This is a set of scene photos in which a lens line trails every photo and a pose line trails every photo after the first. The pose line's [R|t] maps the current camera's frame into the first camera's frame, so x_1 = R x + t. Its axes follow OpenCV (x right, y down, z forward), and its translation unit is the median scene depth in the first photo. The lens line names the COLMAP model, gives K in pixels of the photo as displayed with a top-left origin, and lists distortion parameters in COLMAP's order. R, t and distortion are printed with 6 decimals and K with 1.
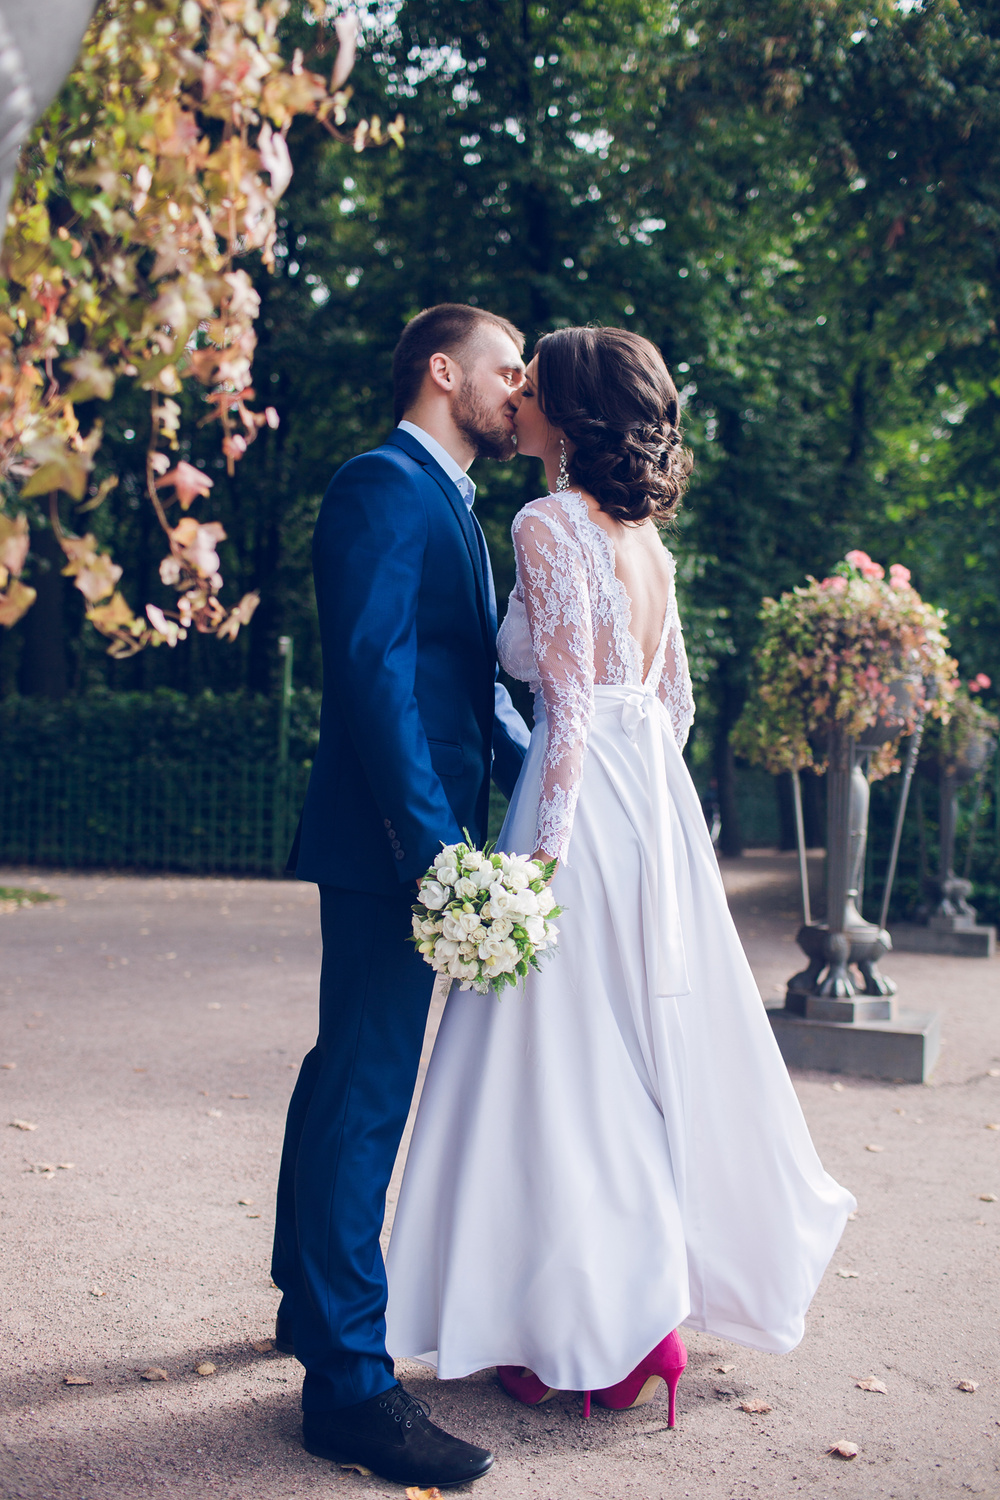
lens RADIAL K [[1418.3, 0, 500.0], [0, 1418.3, 750.0], [0, 0, 1]] dist [-0.087700, 0.124653]
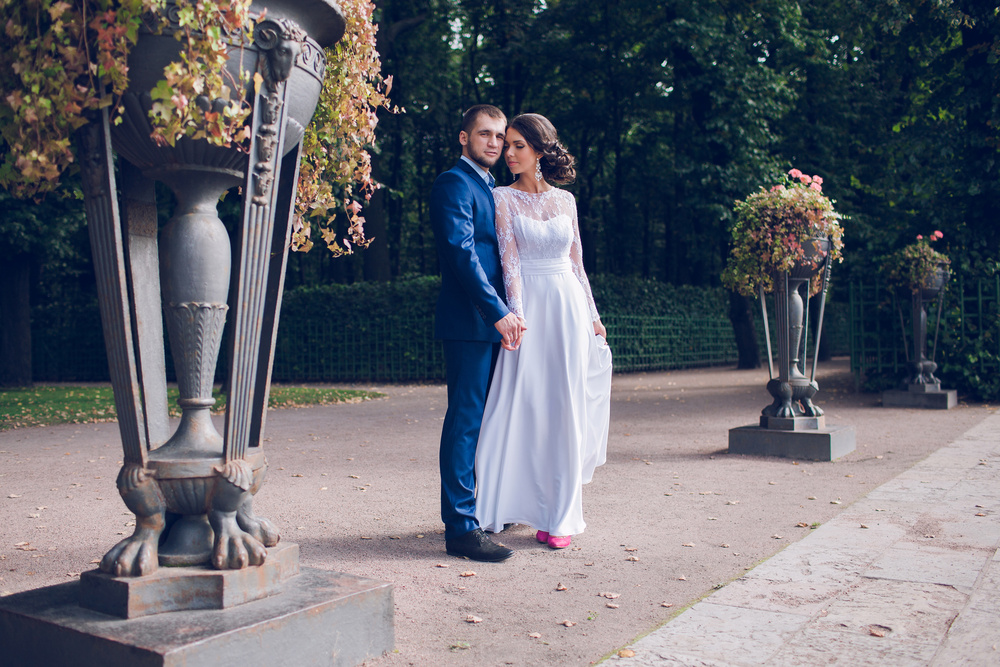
lens RADIAL K [[945.5, 0, 500.0], [0, 945.5, 333.5], [0, 0, 1]] dist [-0.087700, 0.124653]
pose [[0.980419, -0.048073, -0.190963, 0.115329], [0.053943, 0.998214, 0.025660, 0.017220], [0.189389, -0.035458, 0.981262, -0.255620]]
